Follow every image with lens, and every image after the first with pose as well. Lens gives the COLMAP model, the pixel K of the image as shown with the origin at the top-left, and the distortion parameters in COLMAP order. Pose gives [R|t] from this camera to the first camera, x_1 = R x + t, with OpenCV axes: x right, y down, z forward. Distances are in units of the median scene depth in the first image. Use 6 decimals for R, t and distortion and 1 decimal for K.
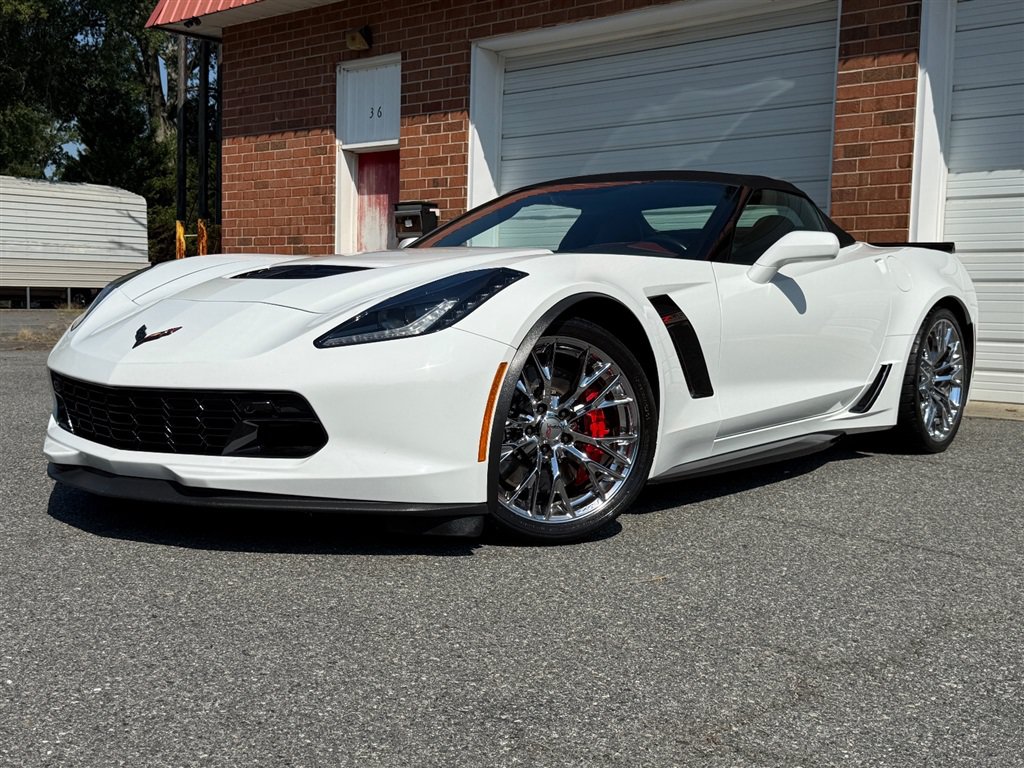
lens RADIAL K [[1235.6, 0, 506.3], [0, 1235.6, 381.7], [0, 0, 1]] dist [0.202808, -0.497994]
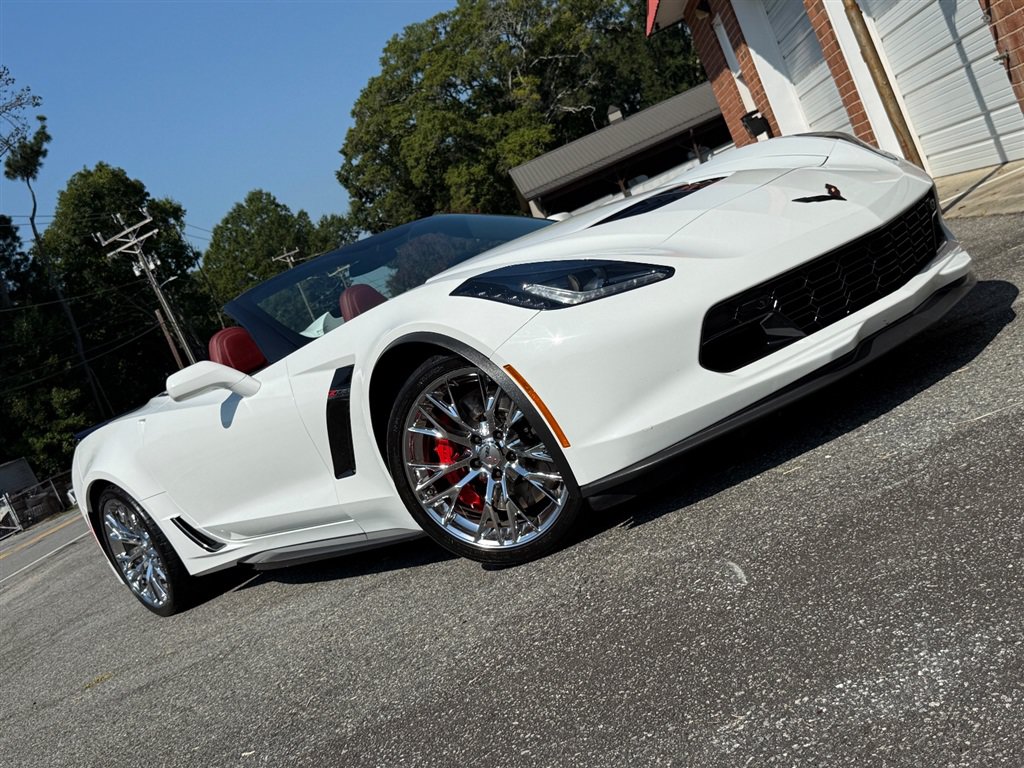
lens RADIAL K [[1175.4, 0, 512.8], [0, 1175.4, 385.9], [0, 0, 1]] dist [0.210824, -0.535073]
pose [[0.570991, -0.211086, -0.793355, 1.756991], [0.370496, 0.928628, 0.019574, 0.047485], [0.732599, -0.305111, 0.608445, -0.307577]]
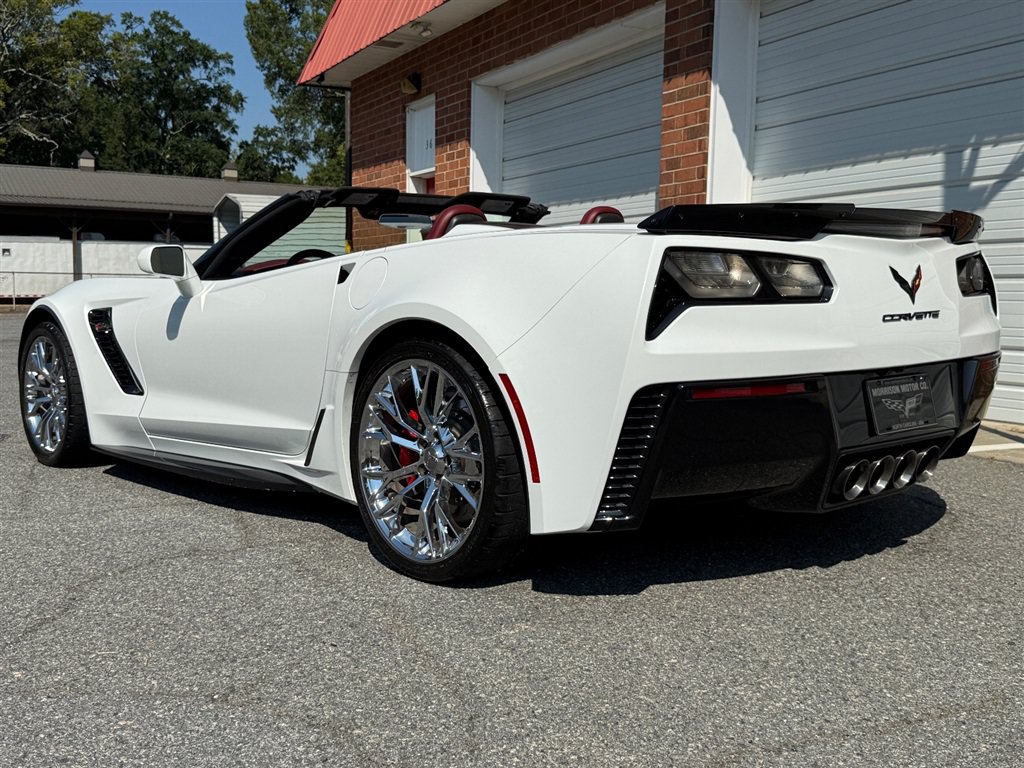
lens RADIAL K [[1119.1, 0, 508.8], [0, 1119.1, 384.8], [0, 0, 1]] dist [0.213574, -0.513079]
pose [[0.936024, 0.013402, -0.351681, 0.821102], [-0.008636, 0.999848, 0.015117, -0.006530], [0.351830, -0.011113, 0.935998, 0.031761]]
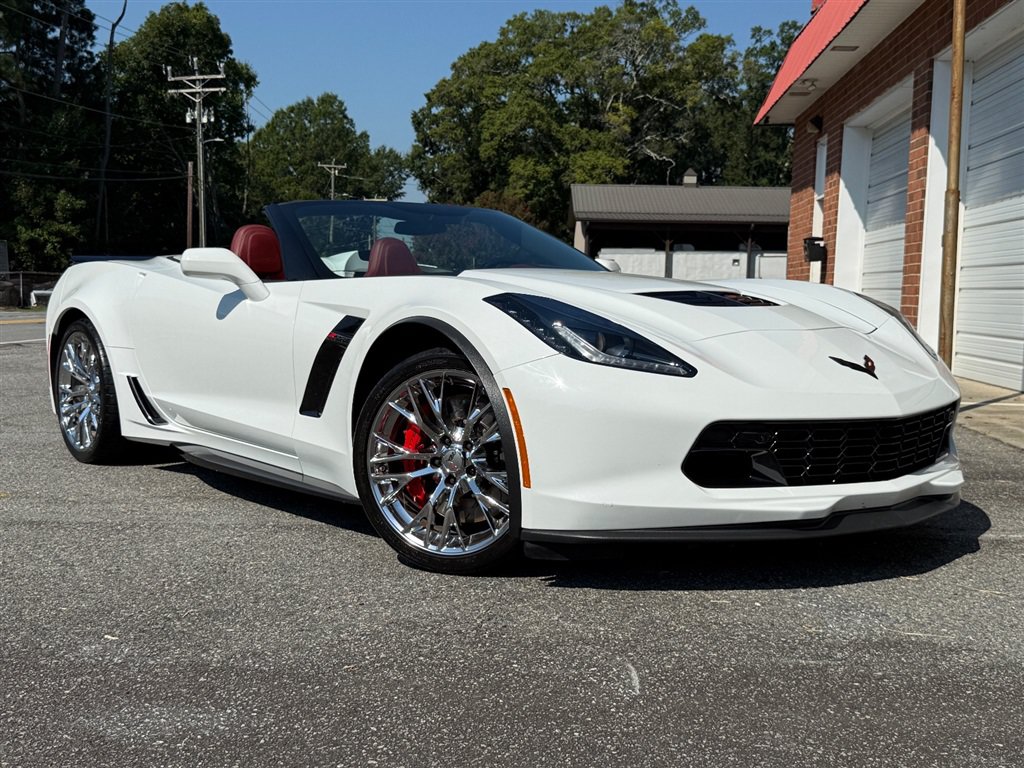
lens RADIAL K [[1175.4, 0, 512.8], [0, 1175.4, 385.9], [0, 0, 1]] dist [0.210824, -0.535073]
pose [[0.625796, 0.050438, -0.778354, 1.753163], [-0.051373, 0.998406, 0.023393, 0.033264], [0.778293, 0.025347, 0.627389, -0.317256]]
